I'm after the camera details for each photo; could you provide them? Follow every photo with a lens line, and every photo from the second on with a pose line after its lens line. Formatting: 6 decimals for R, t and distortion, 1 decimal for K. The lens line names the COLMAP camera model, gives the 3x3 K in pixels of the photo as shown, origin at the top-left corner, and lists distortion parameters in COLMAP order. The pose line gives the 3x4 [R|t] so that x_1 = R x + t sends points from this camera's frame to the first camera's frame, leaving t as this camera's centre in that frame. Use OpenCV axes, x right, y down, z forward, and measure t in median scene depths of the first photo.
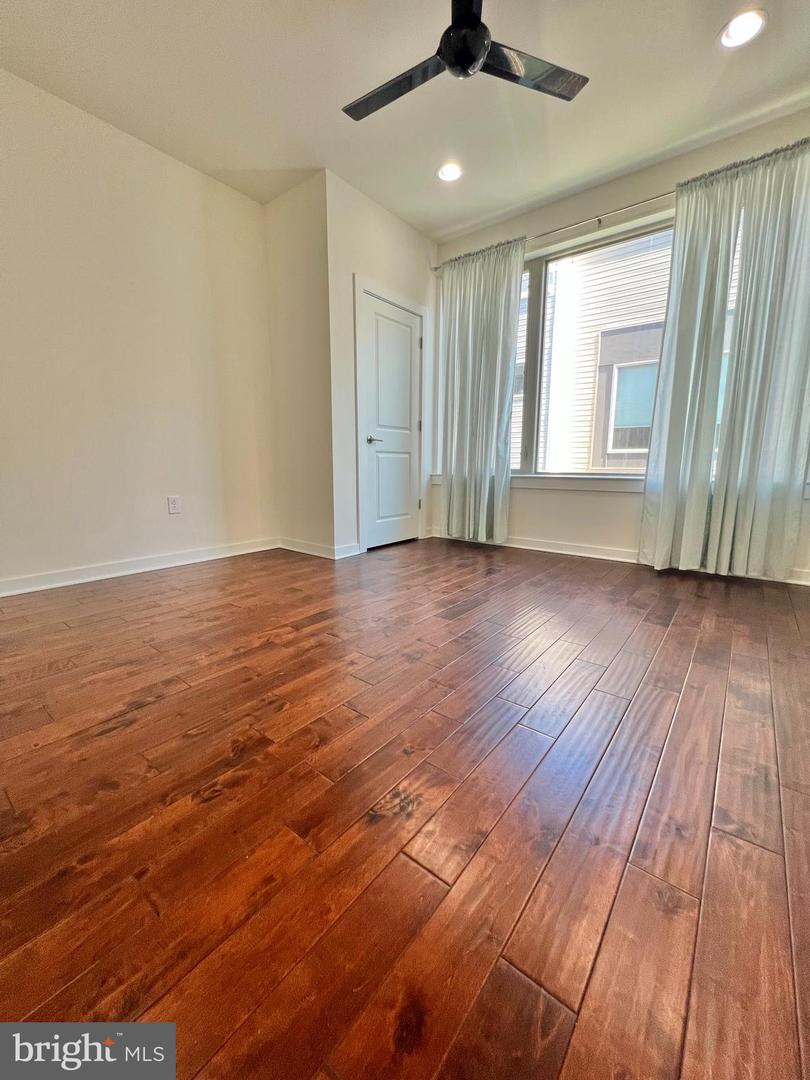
lens RADIAL K [[431.4, 0, 407.2], [0, 431.4, 536.4], [0, 0, 1]] dist [-0.002135, 0.001143]
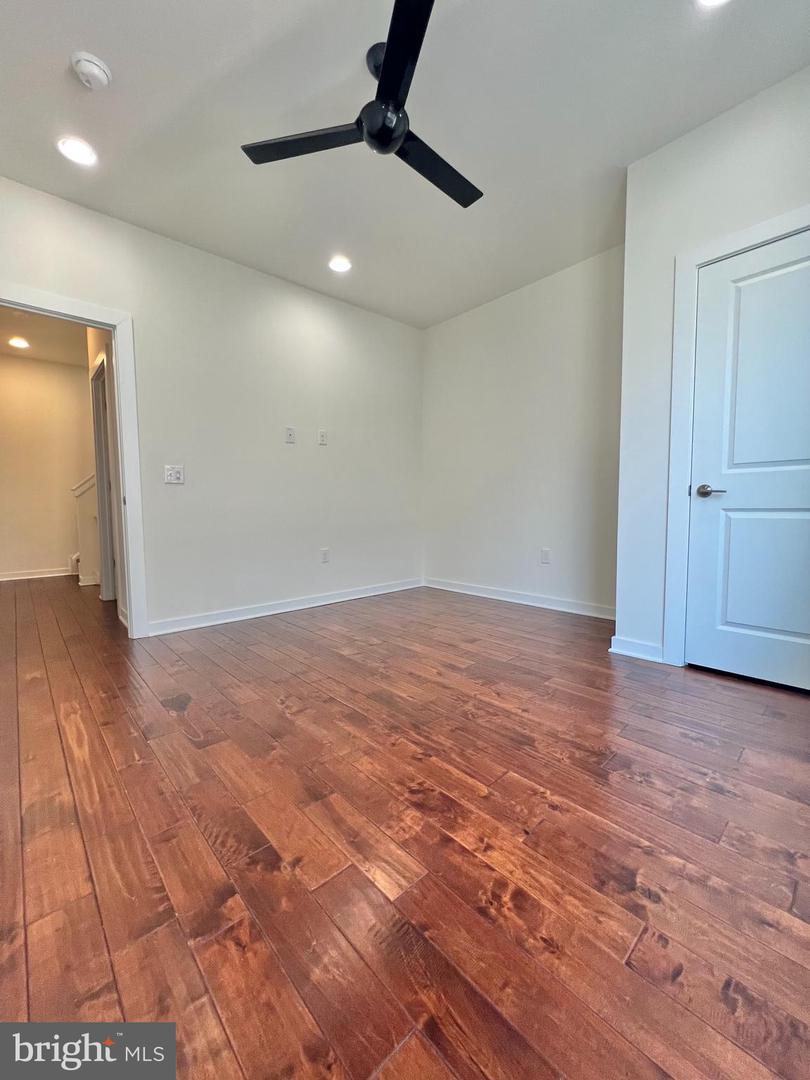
lens RADIAL K [[431.4, 0, 408.2], [0, 431.4, 539.2], [0, 0, 1]] dist [-0.002135, 0.001143]
pose [[-0.159001, 0.063601, -0.985228, 0.743333], [-0.159953, 0.983079, 0.089276, -0.180008], [0.974235, 0.171785, -0.146138, 0.864468]]
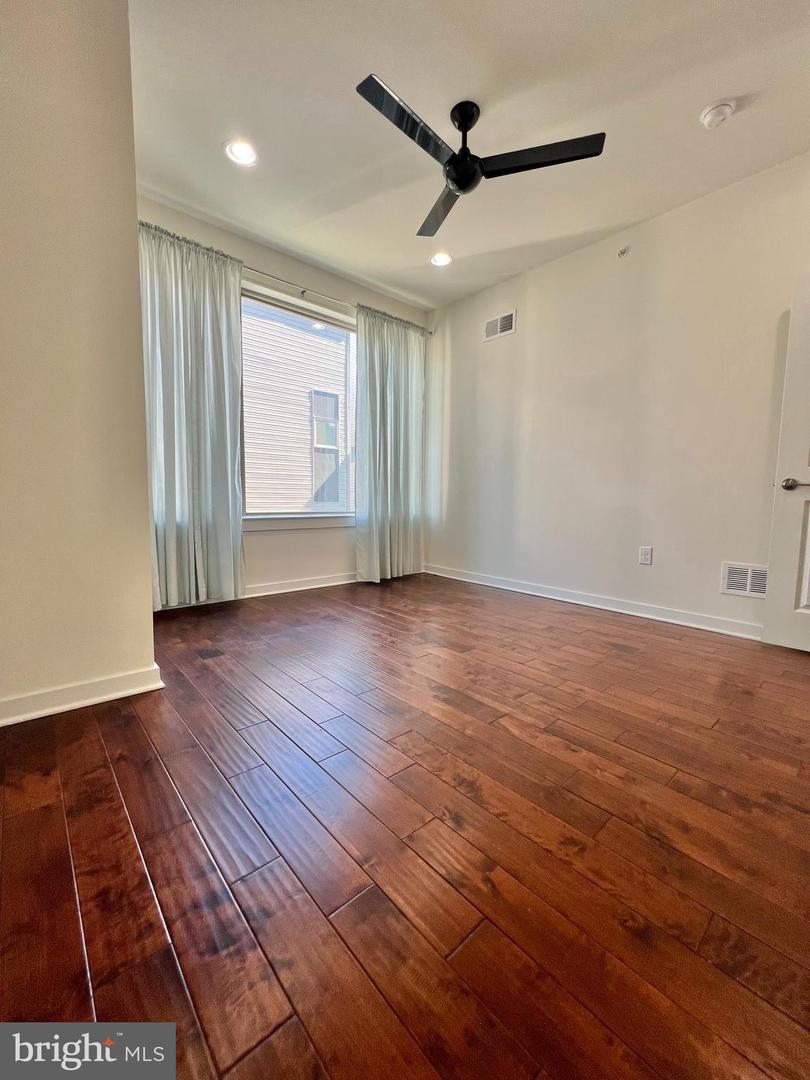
lens RADIAL K [[431.4, 0, 402.3], [0, 431.4, 537.3], [0, 0, 1]] dist [-0.002135, 0.001143]
pose [[0.177389, -0.092650, 0.979770, -0.745740], [0.152247, 0.986157, 0.065689, -0.145067], [-0.972293, 0.137514, 0.189039, 0.684246]]
